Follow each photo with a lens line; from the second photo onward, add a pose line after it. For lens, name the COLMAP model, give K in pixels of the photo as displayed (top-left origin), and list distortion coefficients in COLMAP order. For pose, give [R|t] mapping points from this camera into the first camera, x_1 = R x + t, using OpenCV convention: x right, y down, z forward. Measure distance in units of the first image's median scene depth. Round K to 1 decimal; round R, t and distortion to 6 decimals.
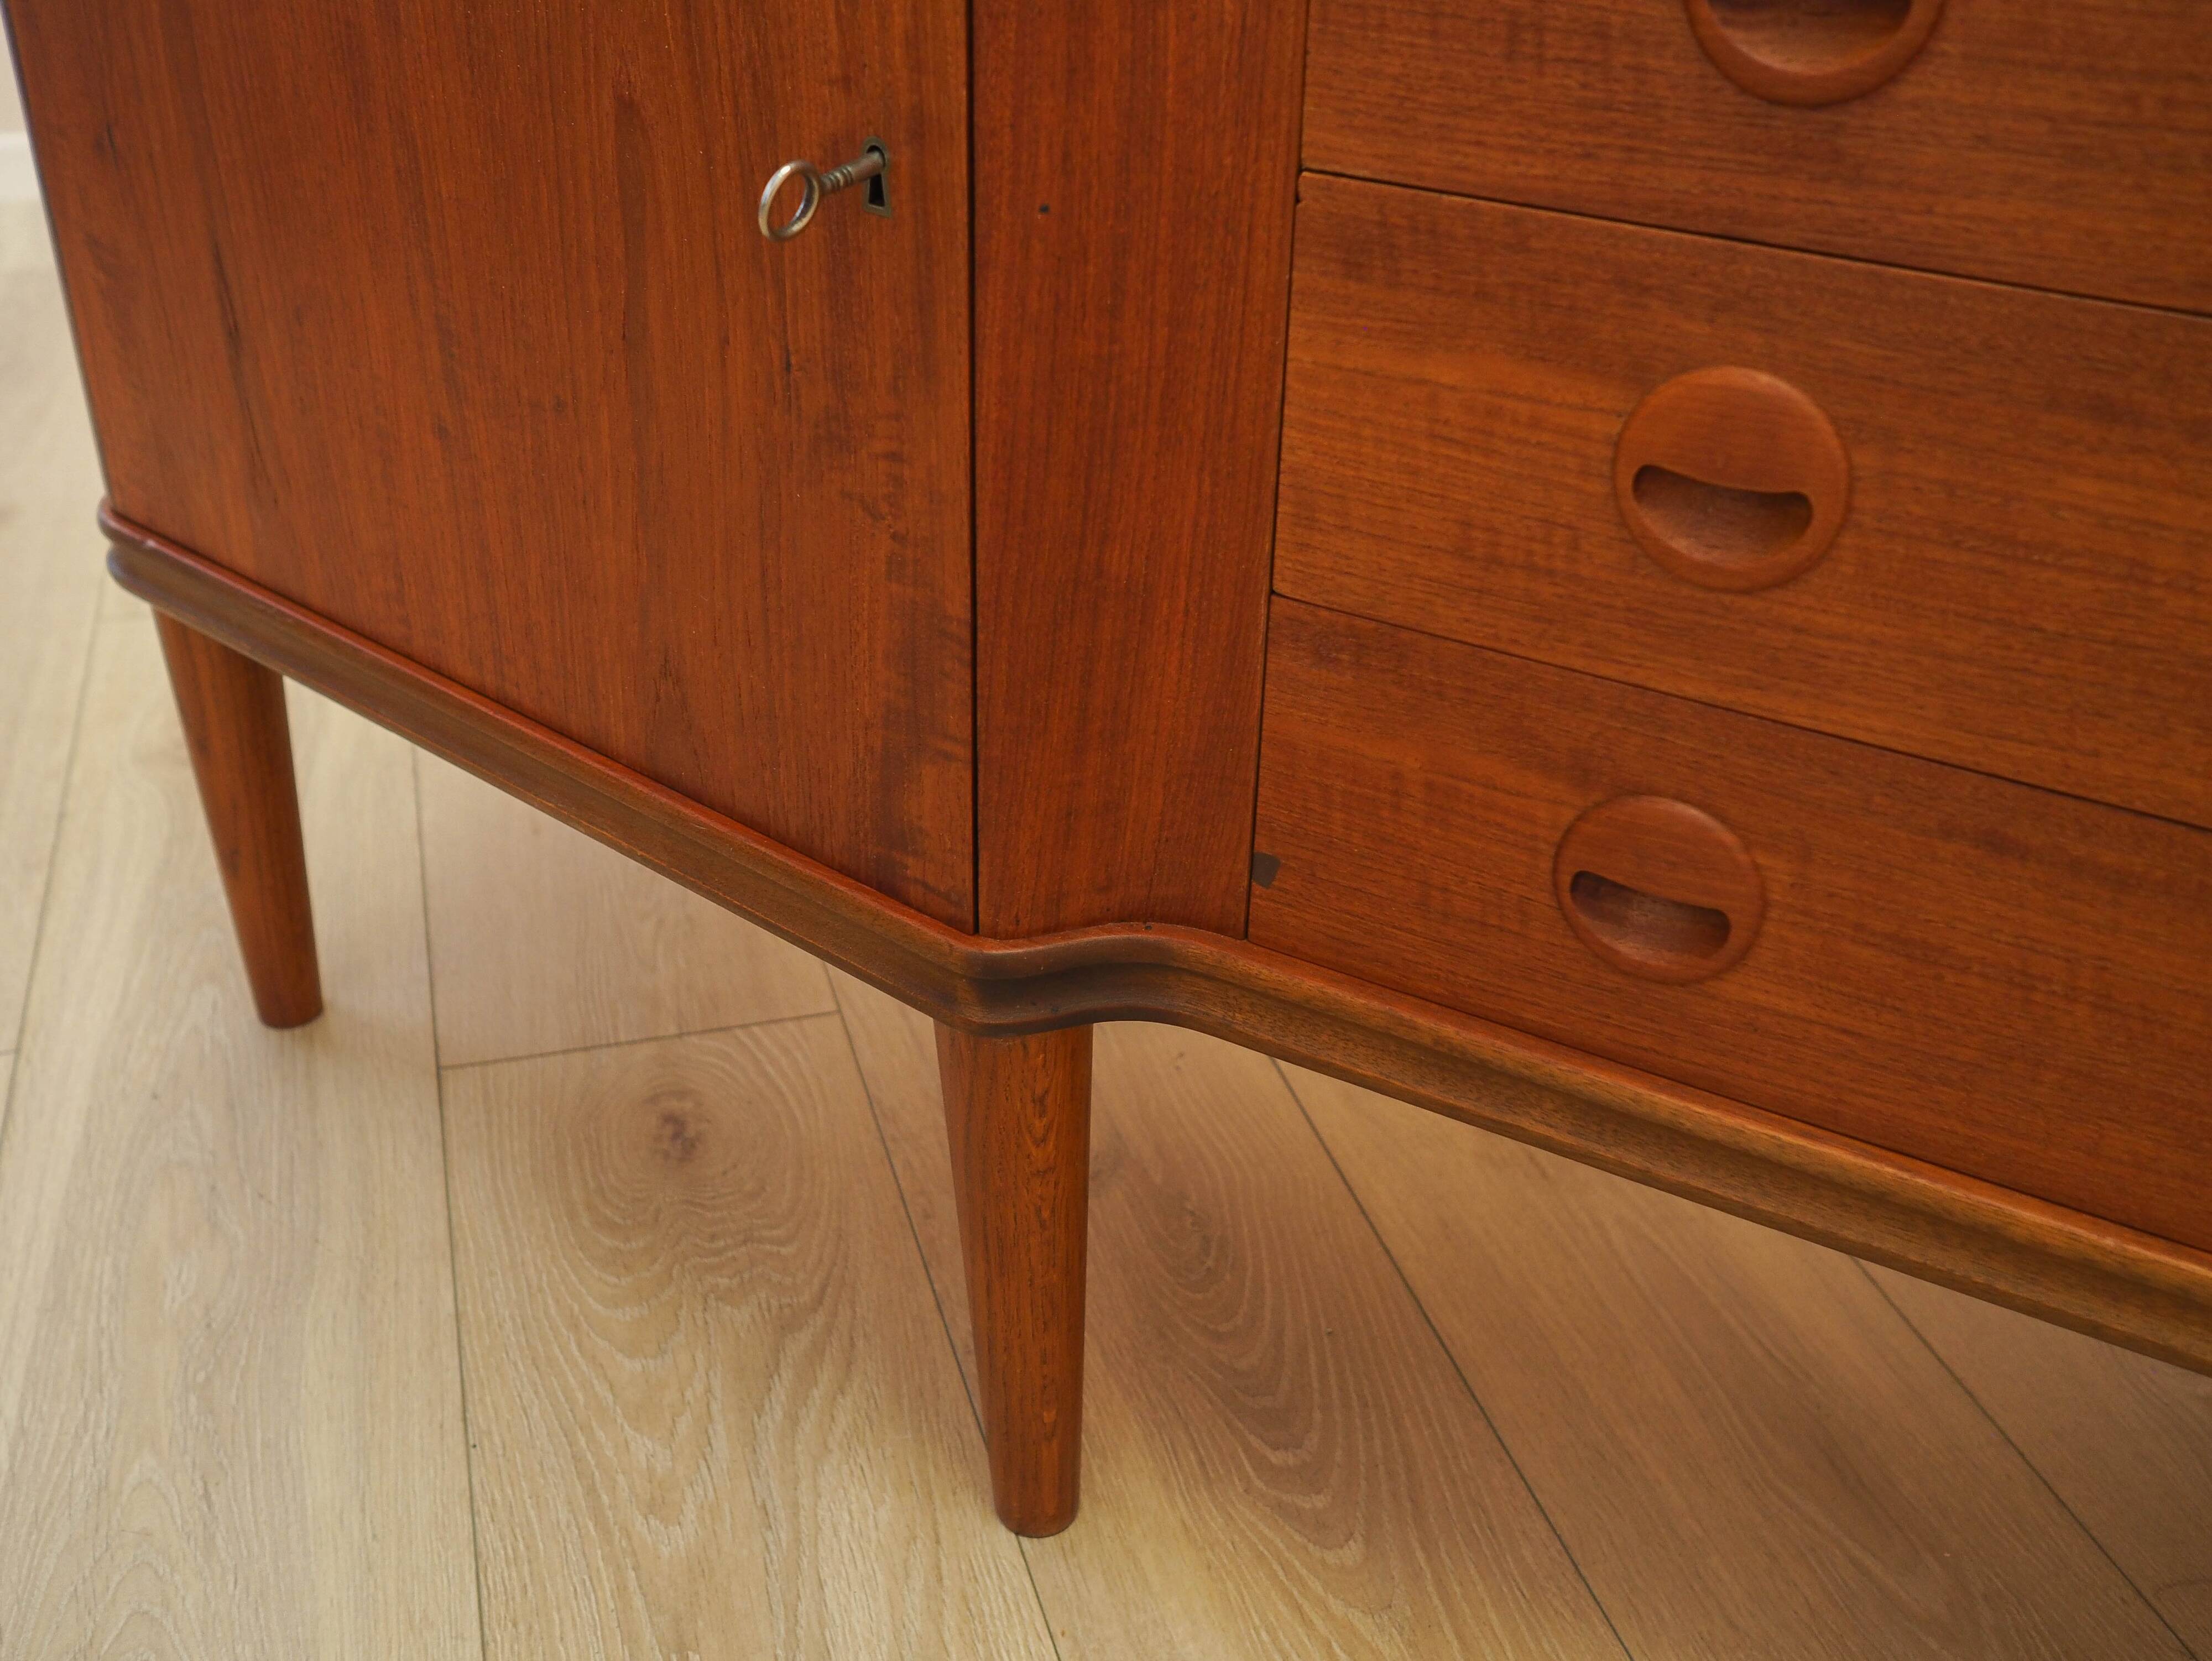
lens RADIAL K [[2329.2, 0, 1046.5], [0, 2329.2, 837.0], [0, 0, 1]] dist [-0.006156, 0.000000]
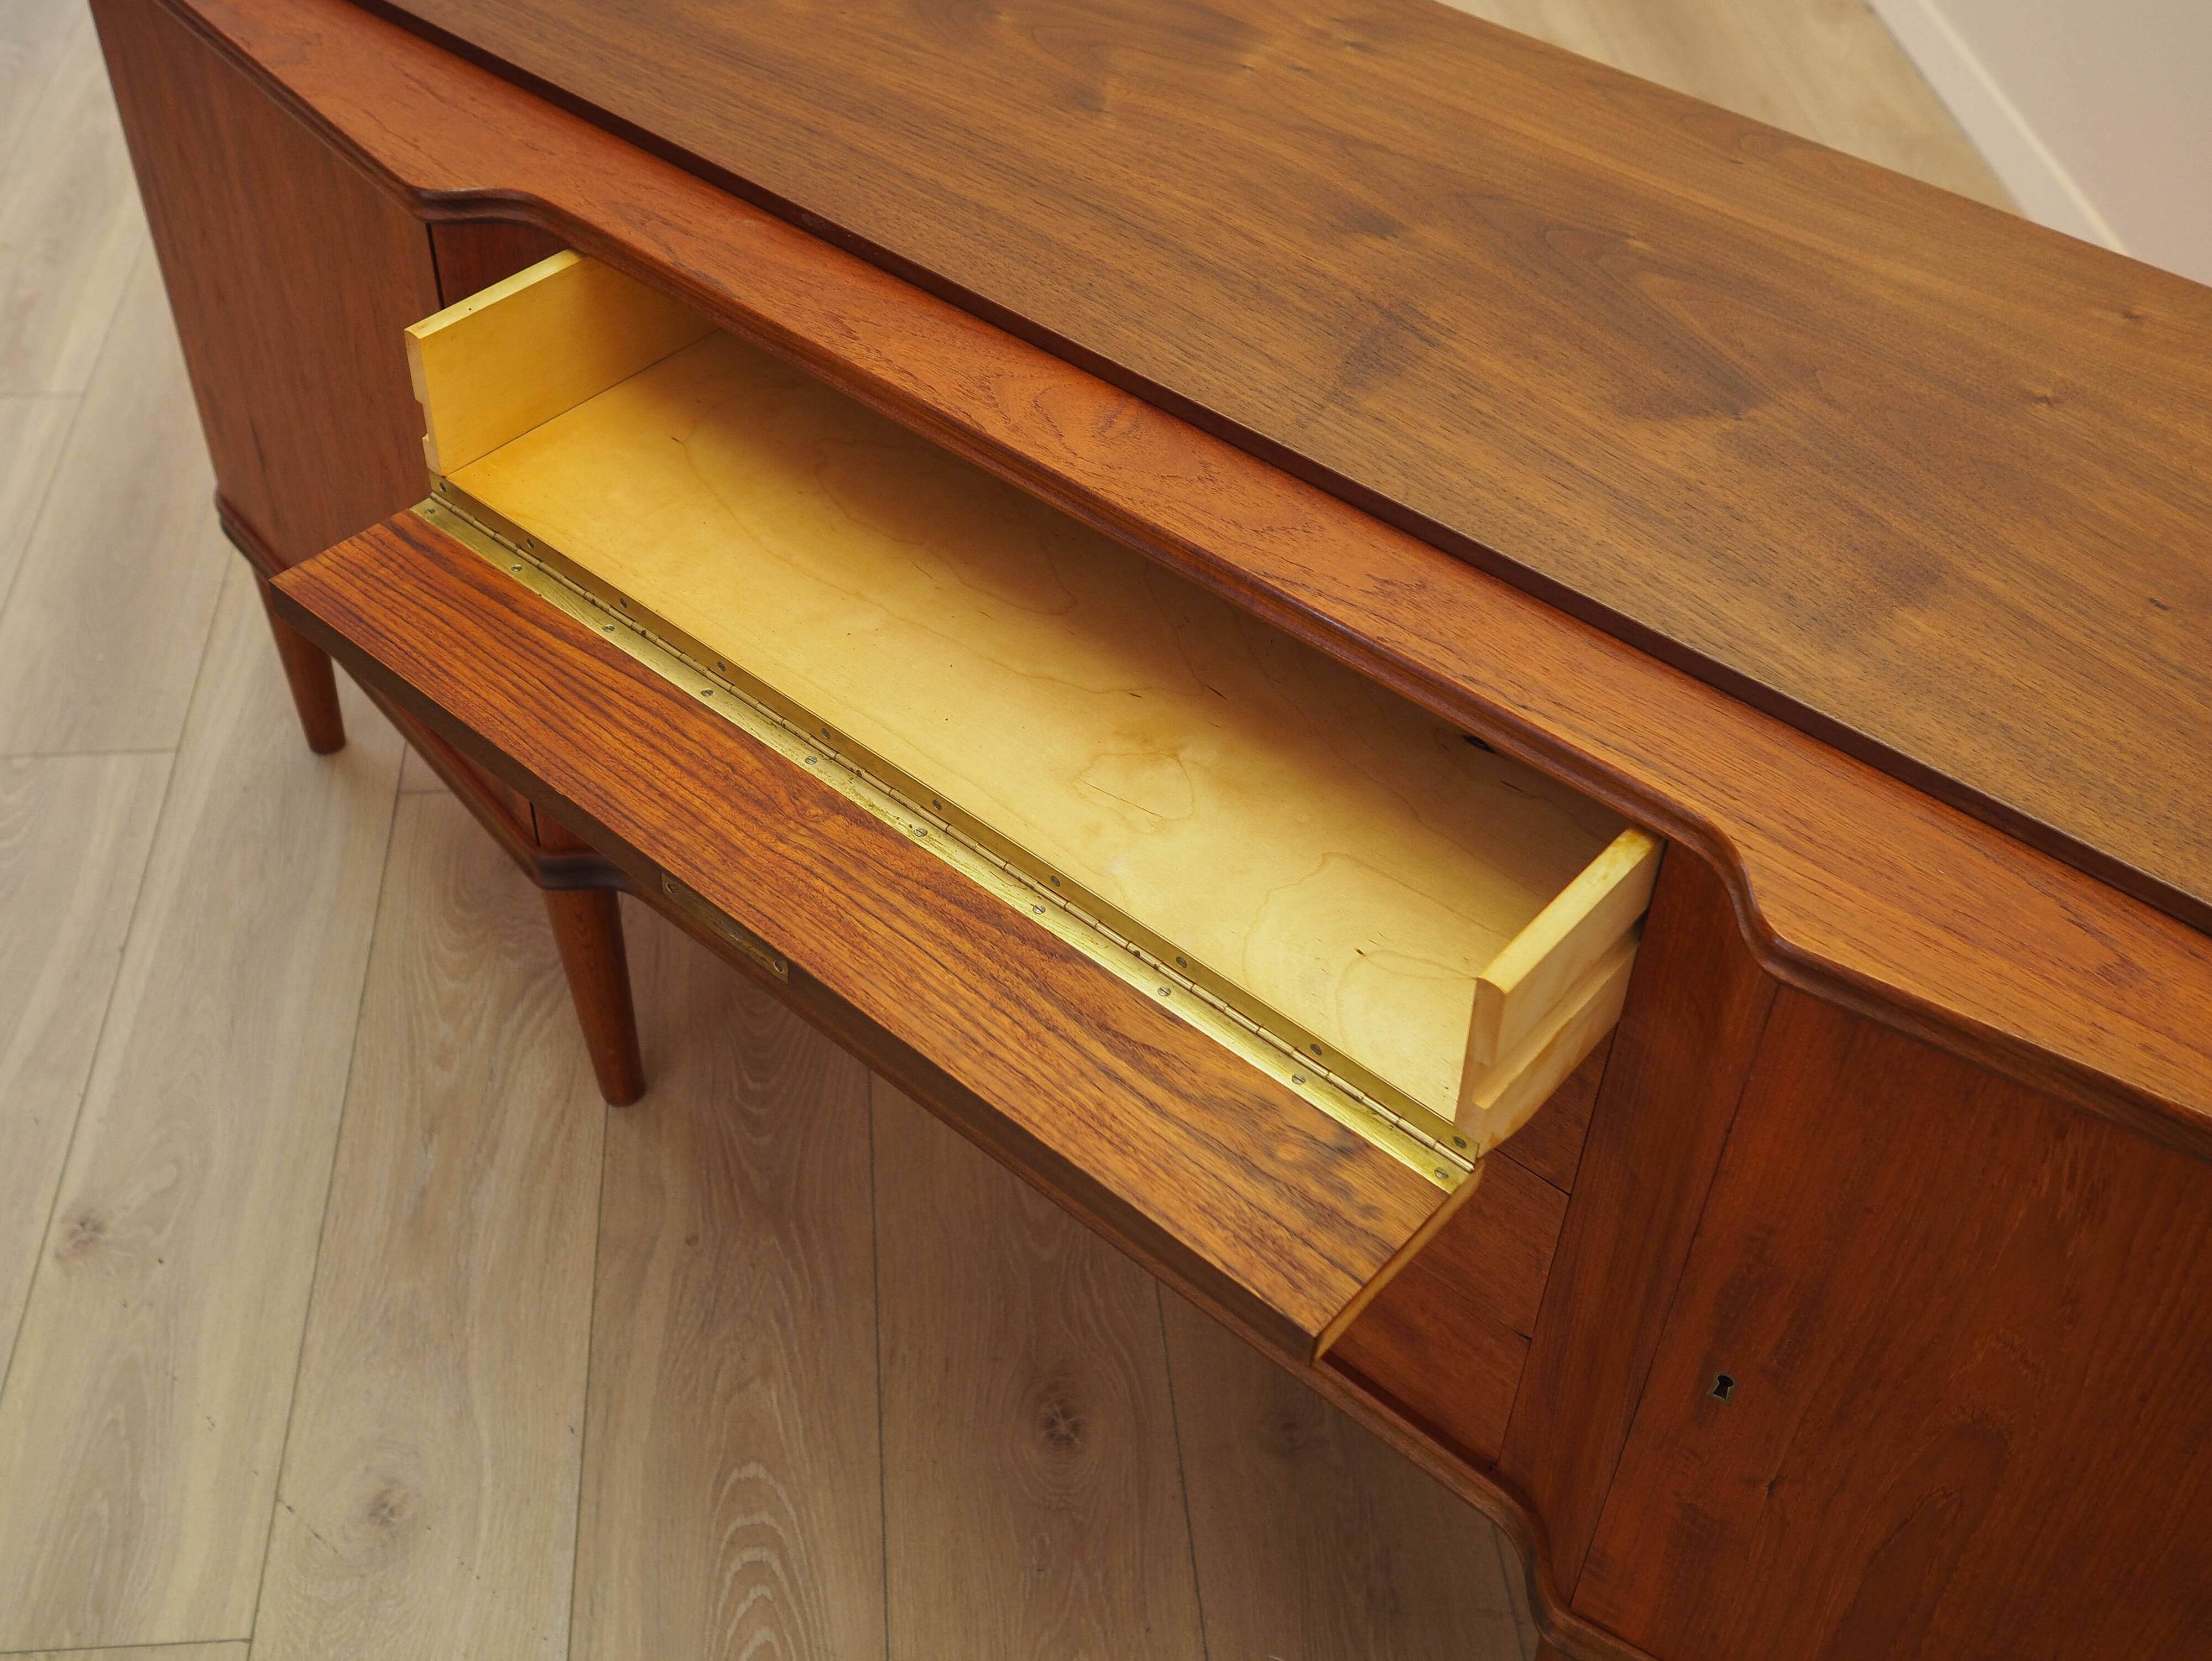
lens RADIAL K [[2395.6, 0, 1065.8], [0, 2395.6, 816.4], [0, 0, 1]] dist [-0.015068, 0.000000]
pose [[0.983095, 0.136555, -0.121974, 0.534044], [-0.106768, 0.968726, 0.223988, -0.398206], [0.148746, -0.207179, 0.966929, -0.796050]]
